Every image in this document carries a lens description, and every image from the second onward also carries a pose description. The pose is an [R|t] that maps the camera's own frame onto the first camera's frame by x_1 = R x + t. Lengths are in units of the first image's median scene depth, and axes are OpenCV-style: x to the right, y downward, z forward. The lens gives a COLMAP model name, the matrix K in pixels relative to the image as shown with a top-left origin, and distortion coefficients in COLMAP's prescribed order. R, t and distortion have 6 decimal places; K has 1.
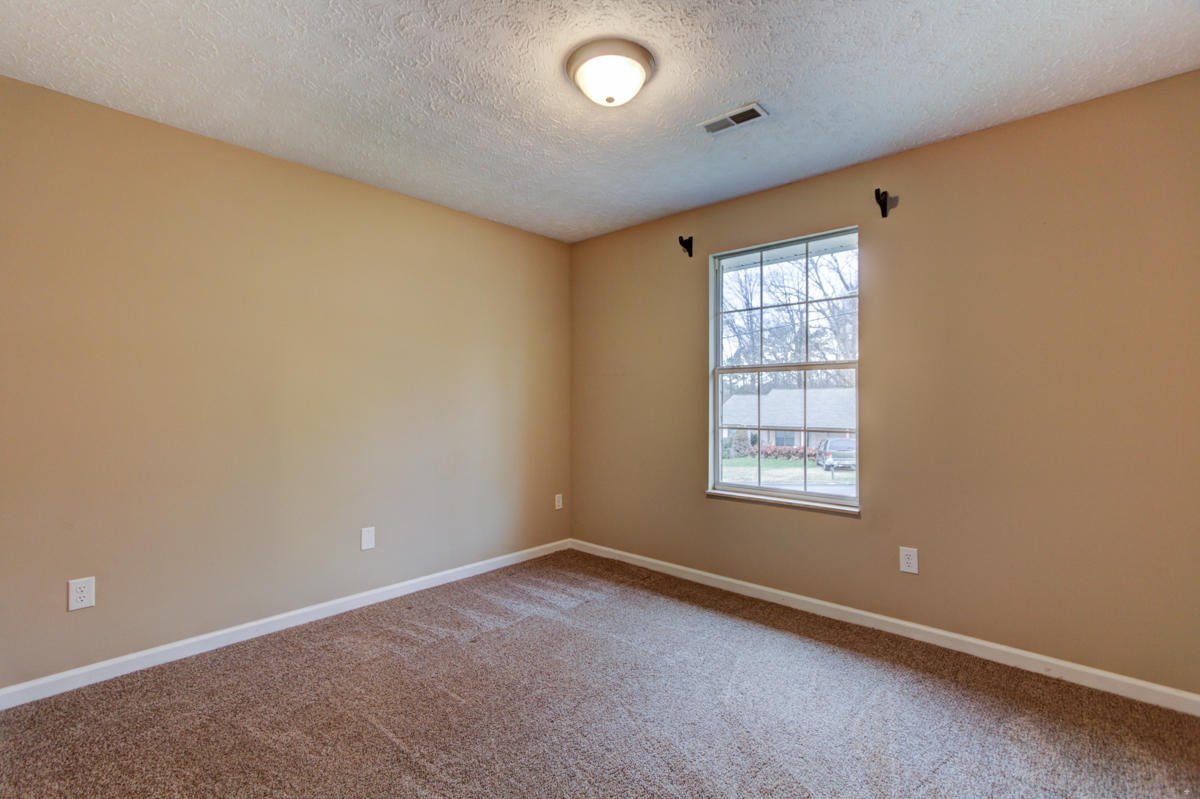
lens RADIAL K [[544.2, 0, 598.9], [0, 544.2, 399.8], [0, 0, 1]] dist [-0.008318, 0.002675]
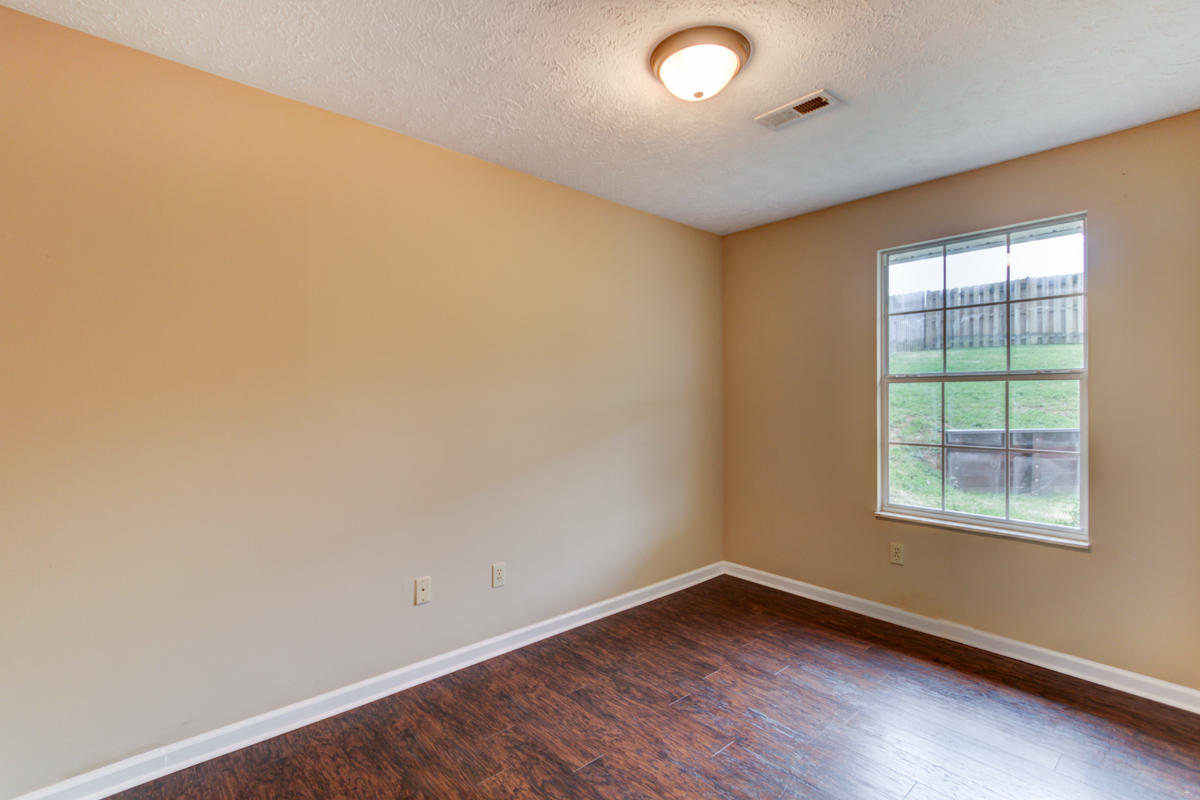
lens RADIAL K [[544.2, 0, 600.7], [0, 544.2, 401.9], [0, 0, 1]] dist [-0.008318, 0.002675]
pose [[0.994249, -0.002837, -0.107055, -0.152926], [0.003184, 0.999990, 0.003073, -0.020107], [0.107045, -0.003396, 0.994248, 0.056366]]
